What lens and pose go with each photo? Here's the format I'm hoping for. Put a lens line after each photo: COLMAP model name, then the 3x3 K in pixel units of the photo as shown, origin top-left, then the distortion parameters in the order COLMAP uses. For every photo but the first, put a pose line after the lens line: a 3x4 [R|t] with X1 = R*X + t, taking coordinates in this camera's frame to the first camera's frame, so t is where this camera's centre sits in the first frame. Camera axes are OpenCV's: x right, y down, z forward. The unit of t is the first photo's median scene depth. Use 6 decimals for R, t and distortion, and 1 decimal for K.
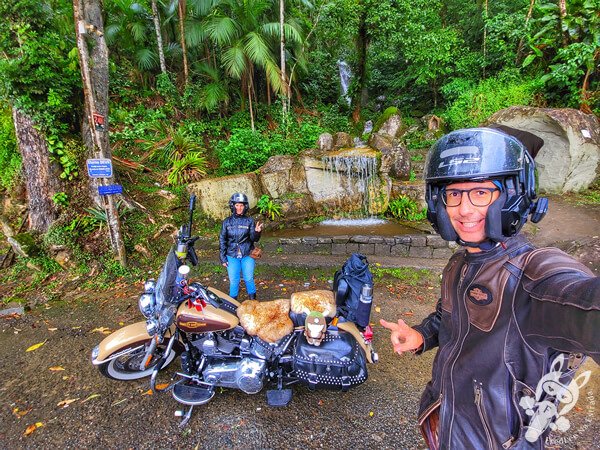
lens RADIAL K [[235.4, 0, 305.4], [0, 235.4, 223.7], [0, 0, 1]] dist [-0.012401, 0.001415]
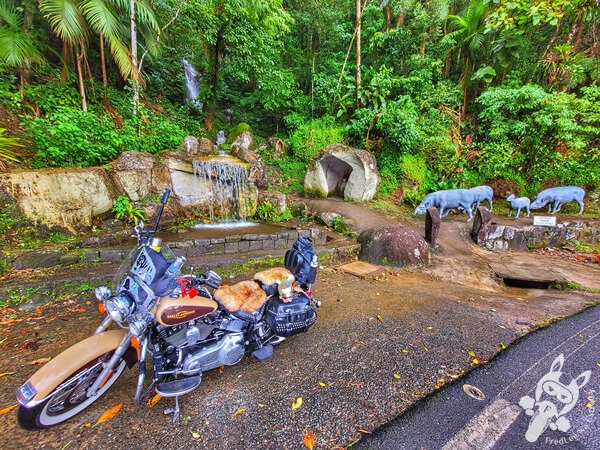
lens RADIAL K [[231.2, 0, 301.0], [0, 231.2, 224.3], [0, 0, 1]] dist [0.004130, -0.001311]
pose [[0.798214, -0.030788, 0.601587, -0.161952], [0.048408, 0.998742, -0.013117, 0.018251], [-0.600426, 0.039592, 0.798700, -0.034048]]
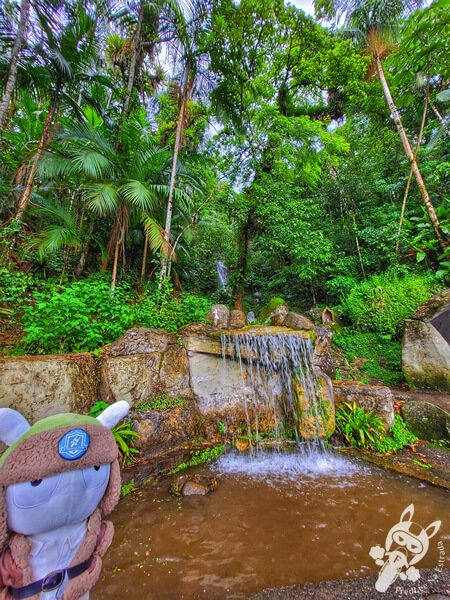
lens RADIAL K [[227.1, 0, 223.9], [0, 227.1, 303.6], [0, 0, 1]] dist [-0.001028, -0.000068]
pose [[0.975106, 0.092334, 0.201600, -0.046929], [0.012966, 0.883877, -0.467539, -0.082260], [-0.221360, 0.458514, 0.860677, 0.476281]]
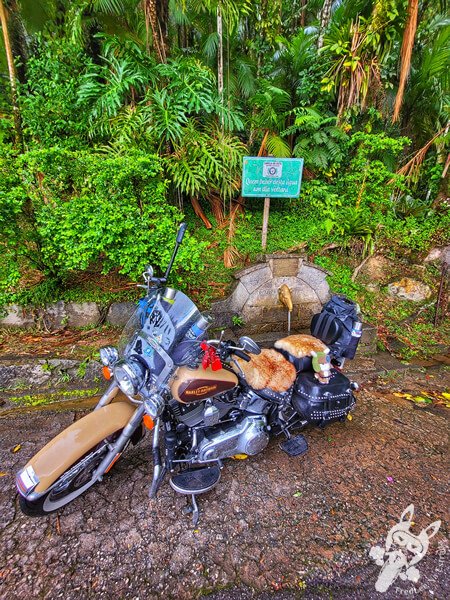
lens RADIAL K [[231.2, 0, 228.4], [0, 231.2, 301.1], [0, 0, 1]] dist [0.004130, -0.001311]
pose [[0.884171, -0.032734, 0.466015, -0.183230], [0.009174, 0.998566, 0.052736, 0.023680], [-0.467073, -0.042353, 0.883204, 0.073617]]
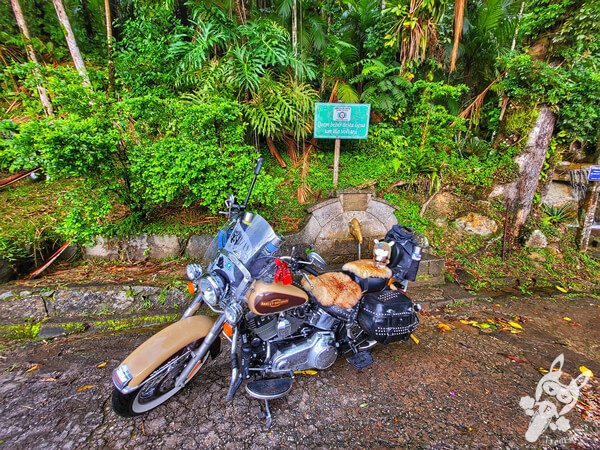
lens RADIAL K [[231.2, 0, 301.6], [0, 231.2, 222.8], [0, 0, 1]] dist [0.004130, -0.001311]
pose [[0.887070, 0.001549, 0.461632, -0.193550], [0.010758, 0.999653, -0.024026, 0.037893], [-0.461509, 0.026279, 0.886746, 0.046295]]
